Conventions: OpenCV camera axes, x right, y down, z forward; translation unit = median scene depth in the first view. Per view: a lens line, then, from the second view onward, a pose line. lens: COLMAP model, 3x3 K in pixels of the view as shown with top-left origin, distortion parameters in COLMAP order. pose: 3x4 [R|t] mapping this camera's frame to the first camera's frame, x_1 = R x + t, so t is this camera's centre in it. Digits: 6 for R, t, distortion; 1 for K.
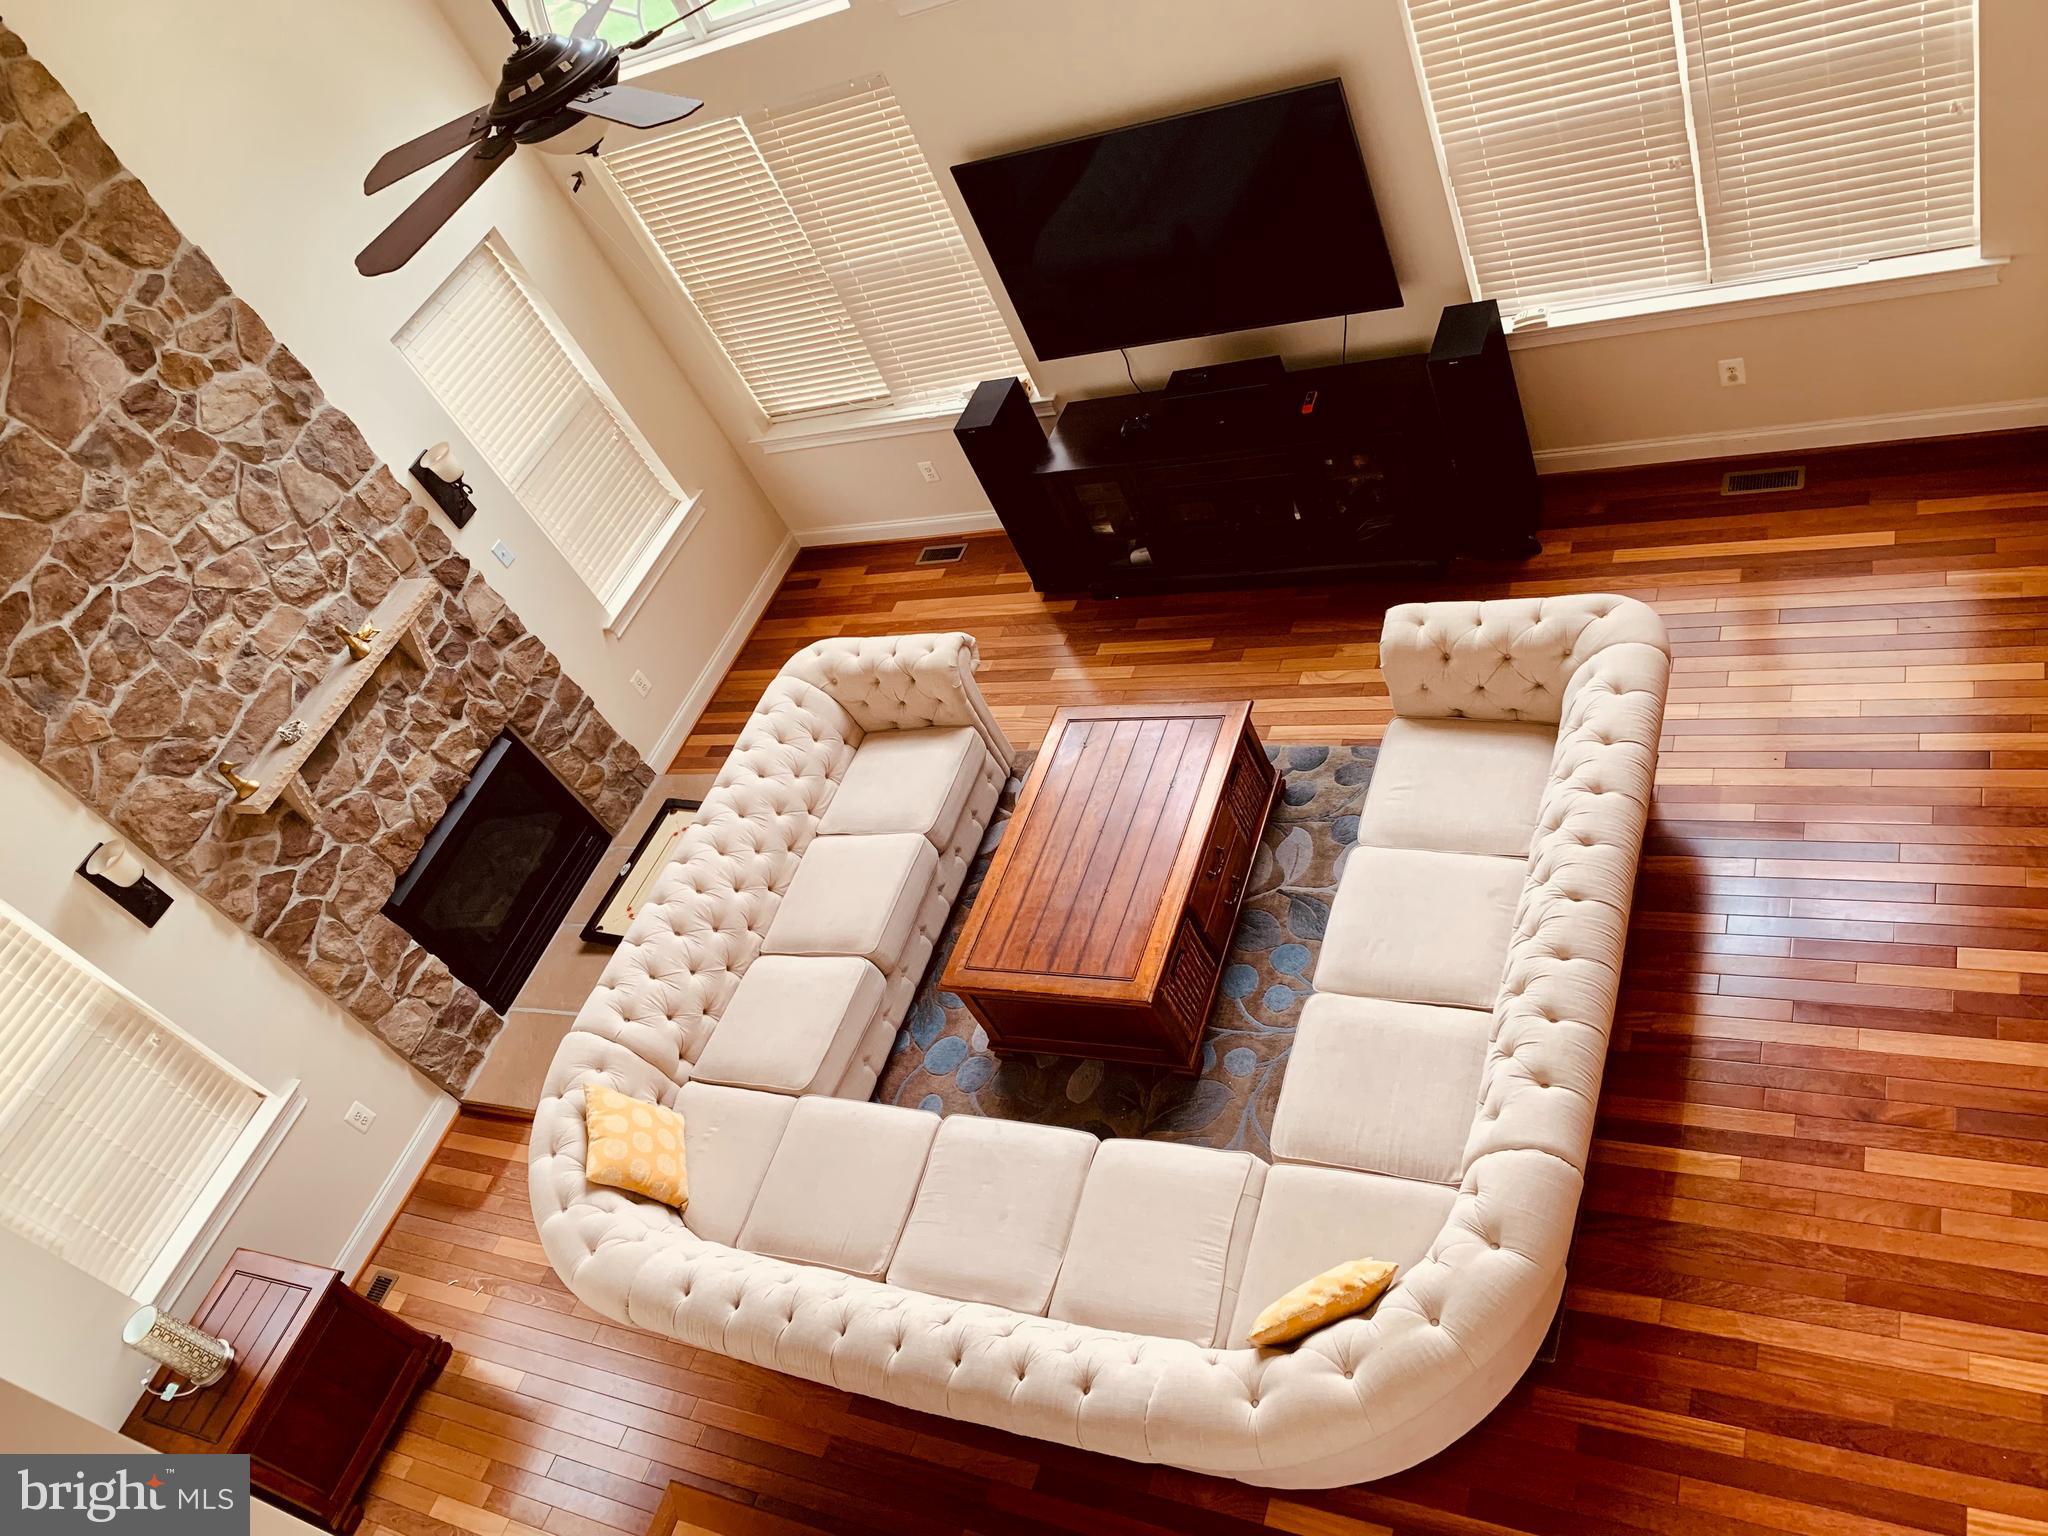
lens RADIAL K [[1564.9, 0, 1032.4], [0, 1564.9, 782.4], [0, 0, 1]] dist [0.050666, -0.062352]
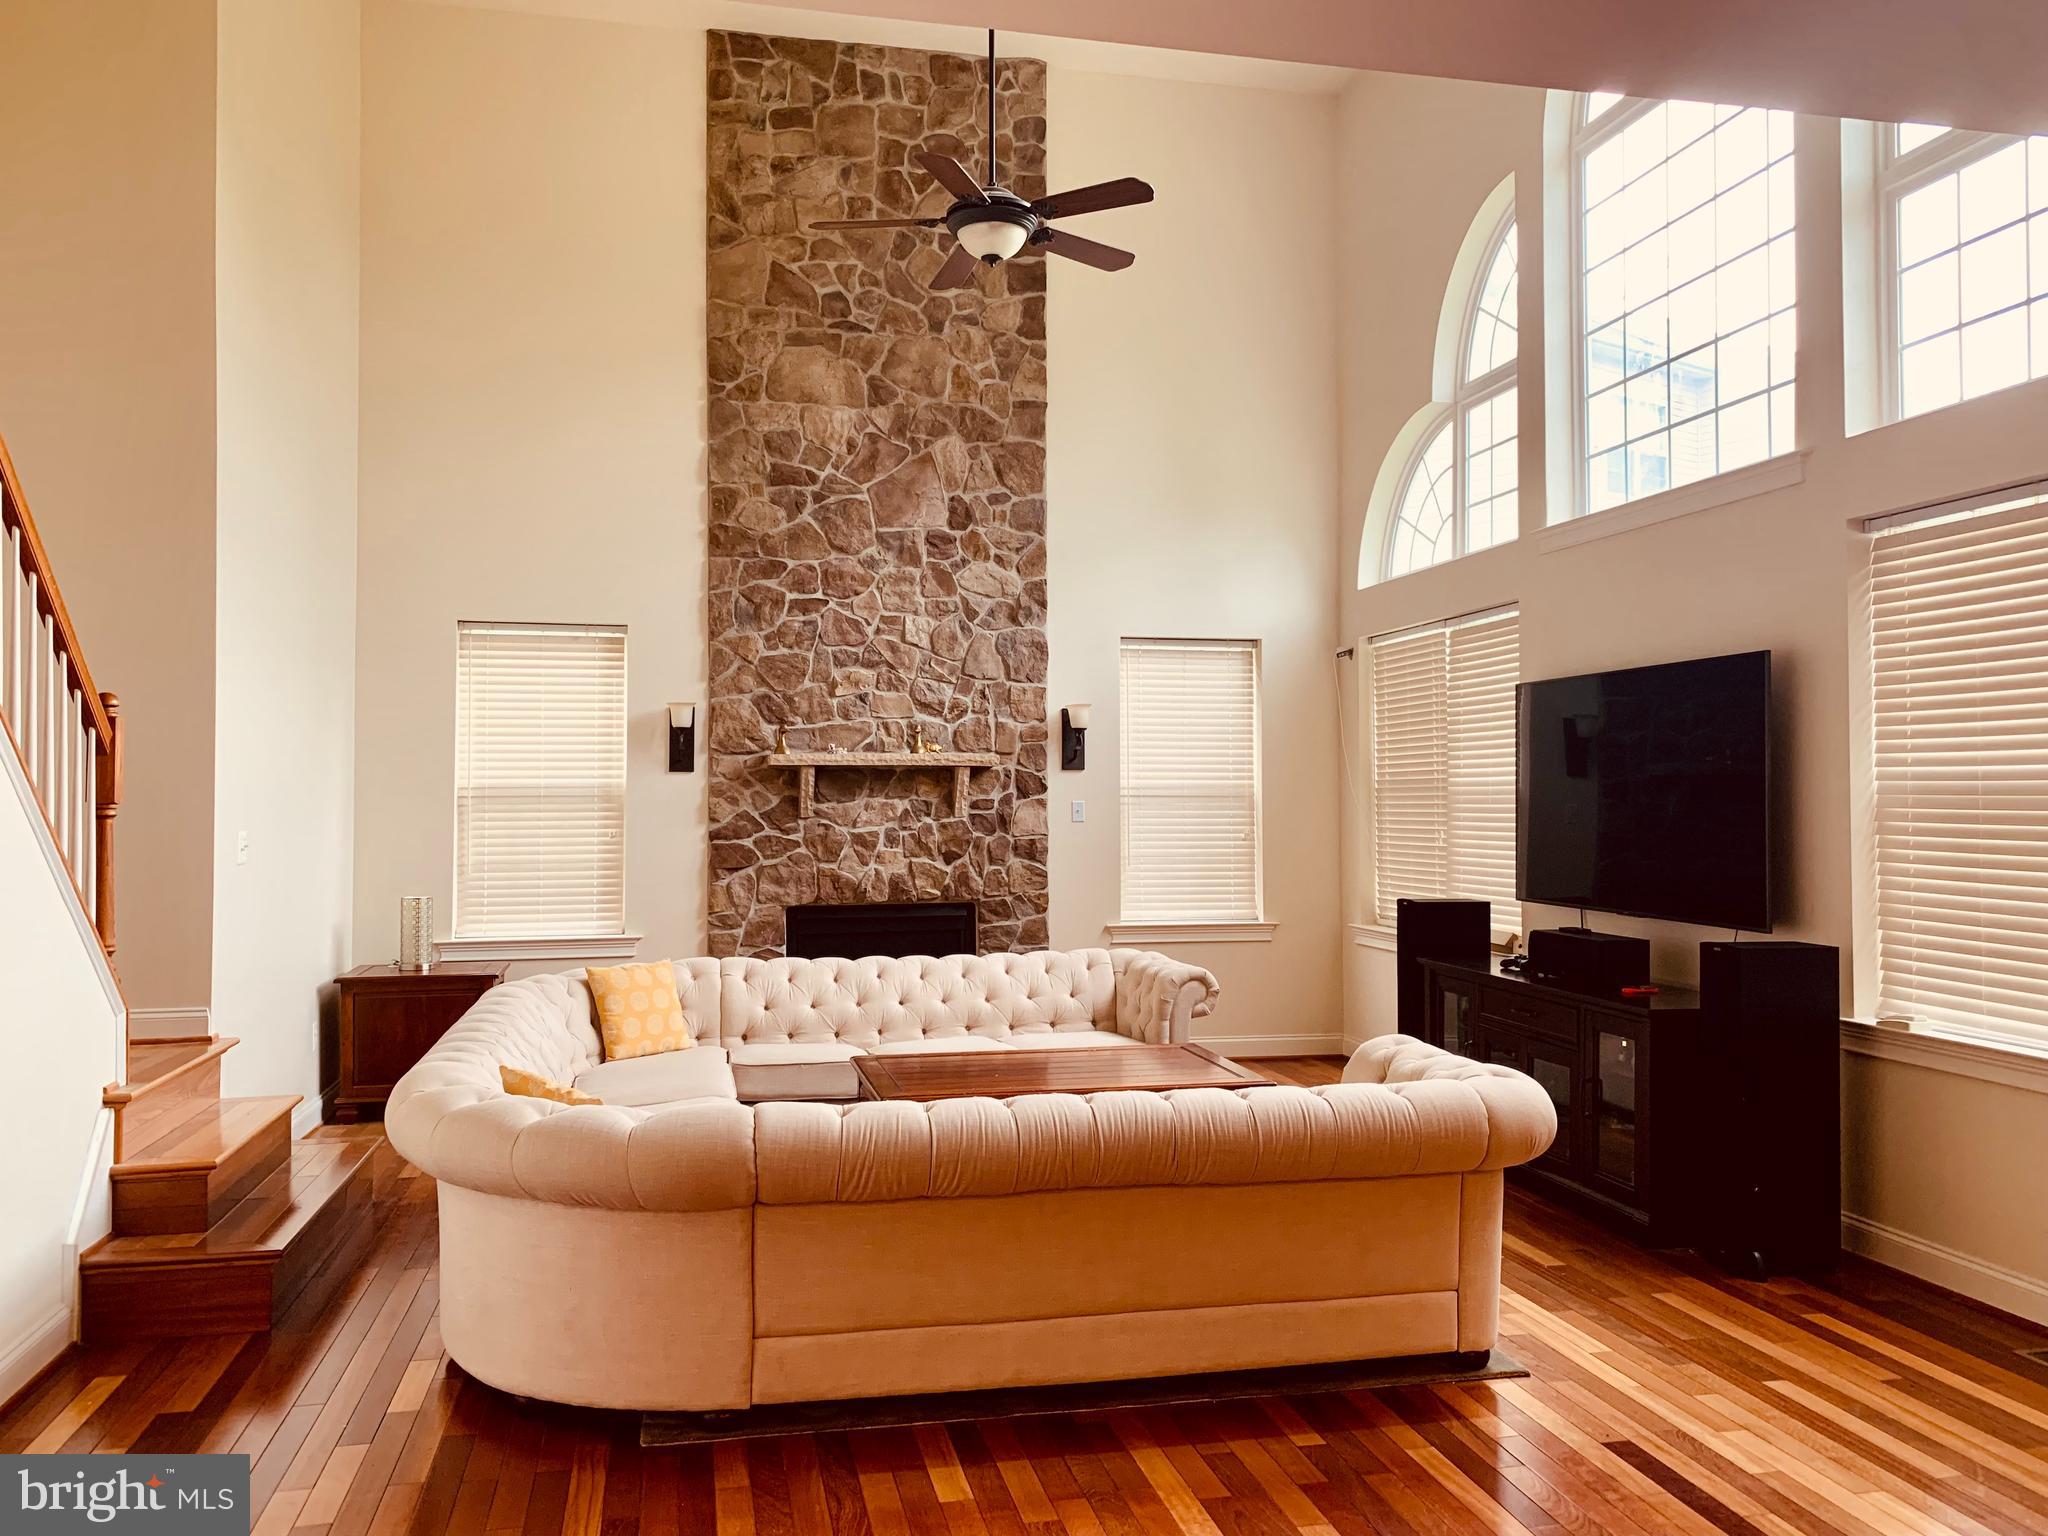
lens RADIAL K [[1564.9, 0, 1033.2], [0, 1564.9, 785.7], [0, 0, 1]] dist [0.050666, -0.062352]
pose [[0.510864, 0.383330, -0.769465, 0.696352], [-0.747947, 0.639440, -0.178024, 0.103823], [0.423784, 0.666465, 0.613377, 0.262286]]
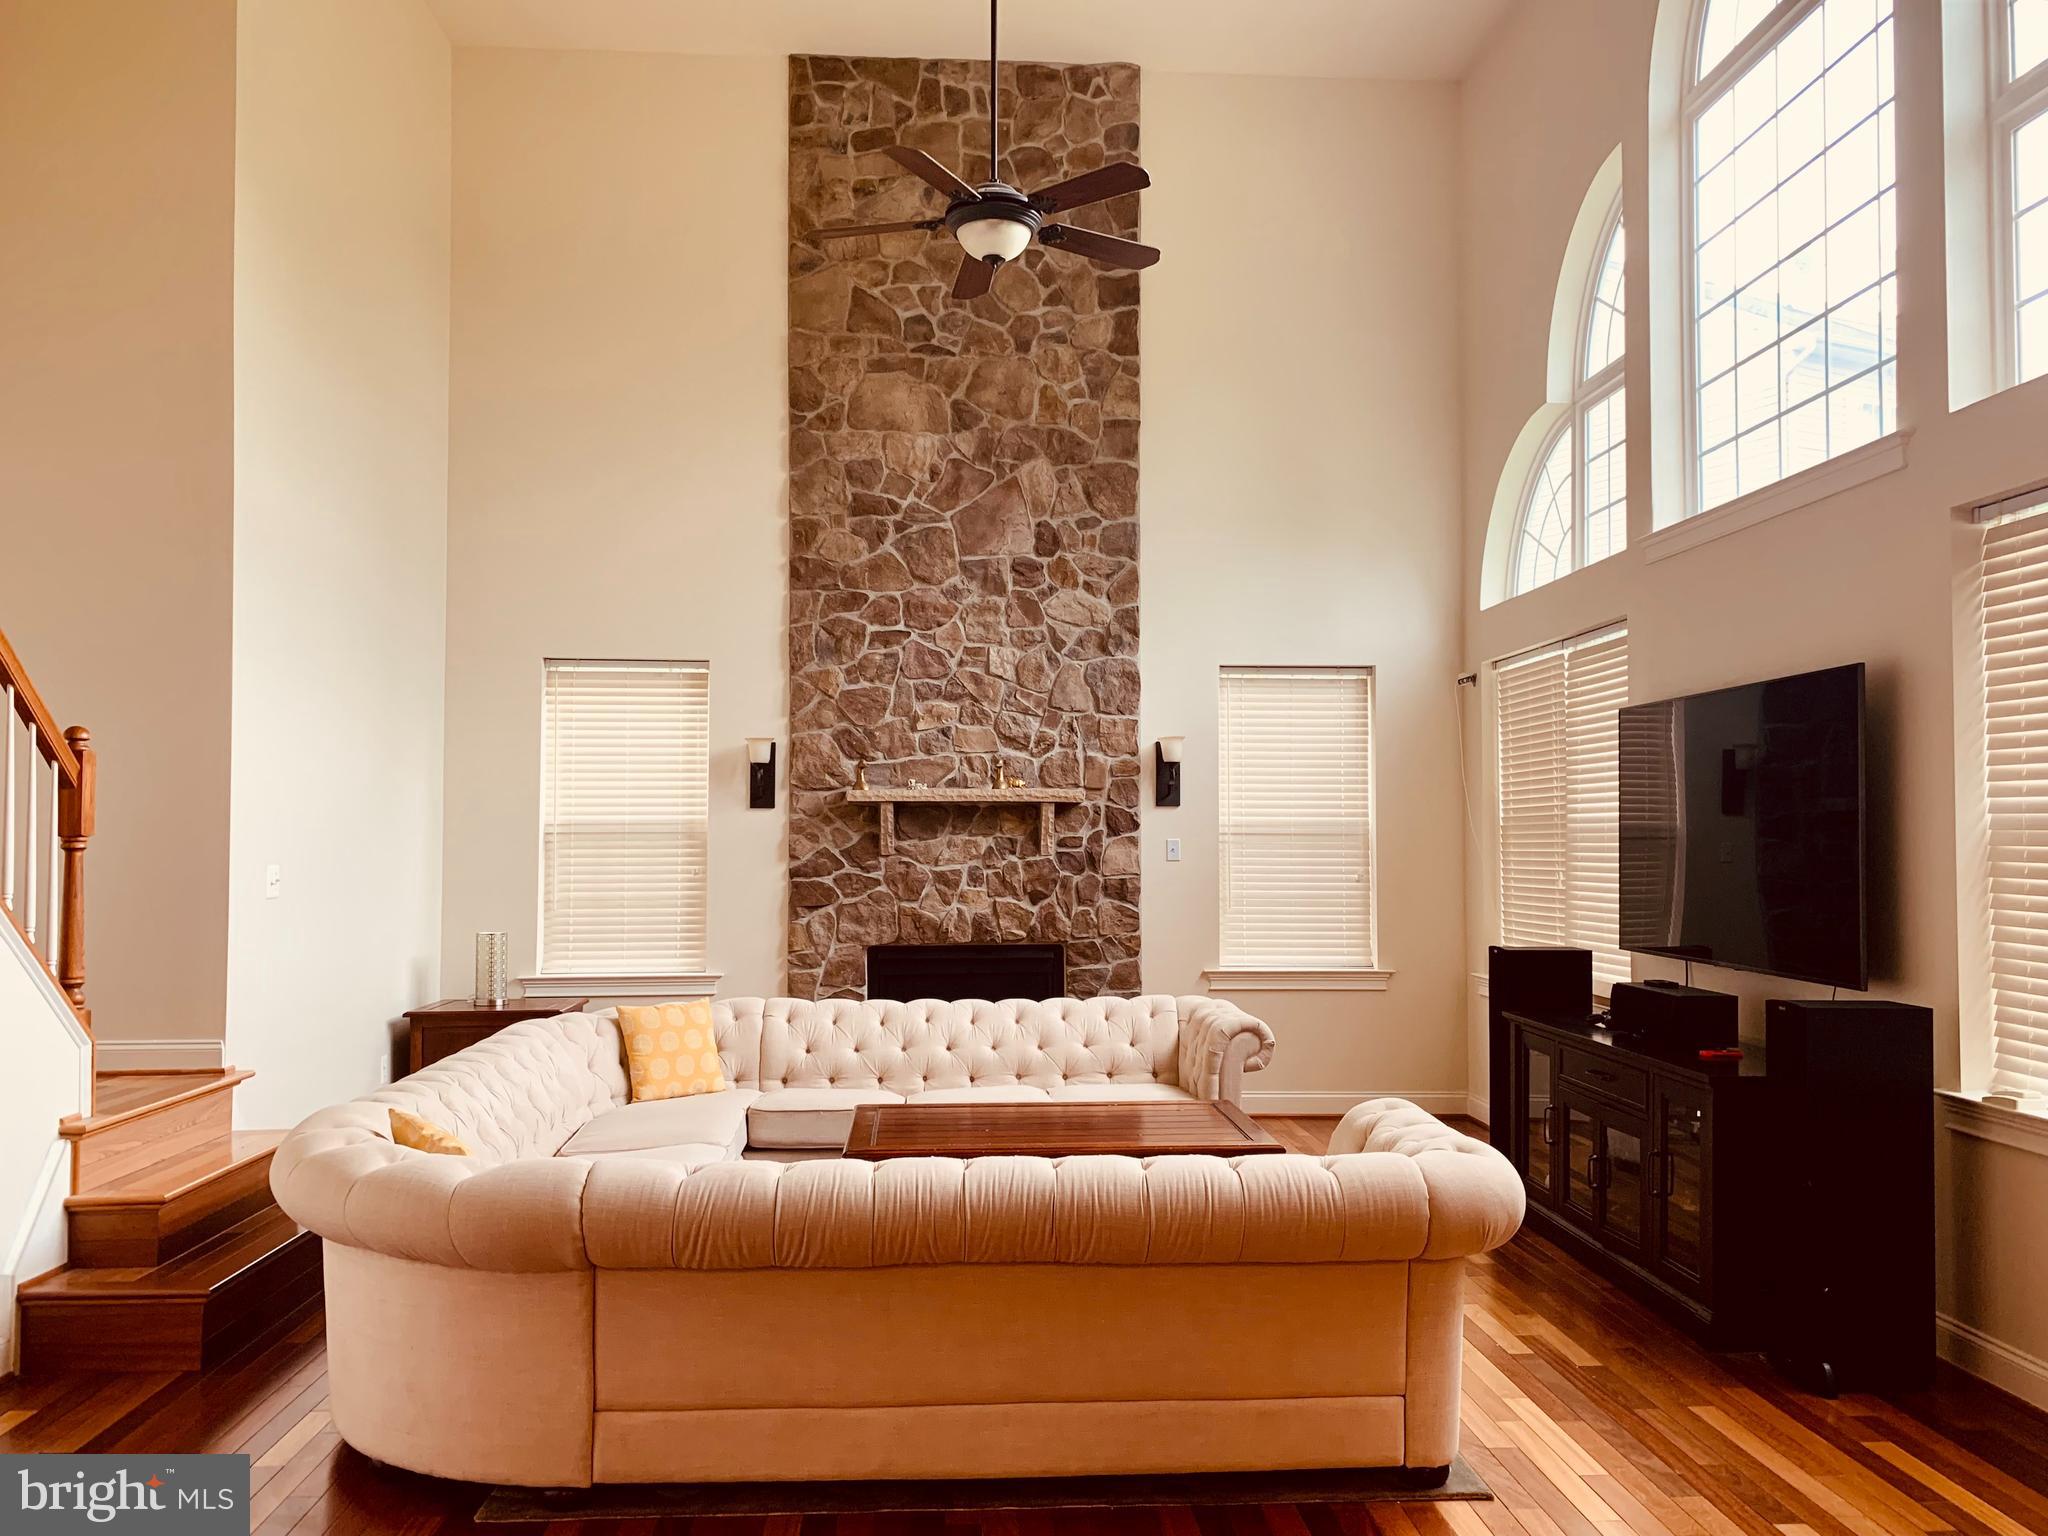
lens RADIAL K [[1564.9, 0, 1048.7], [0, 1564.9, 817.5], [0, 0, 1]] dist [0.050666, -0.062352]
pose [[0.392897, 0.378537, -0.838059, 0.711822], [-0.766347, 0.638506, -0.070875, -0.008188], [0.508276, 0.670090, 0.540957, 0.366626]]
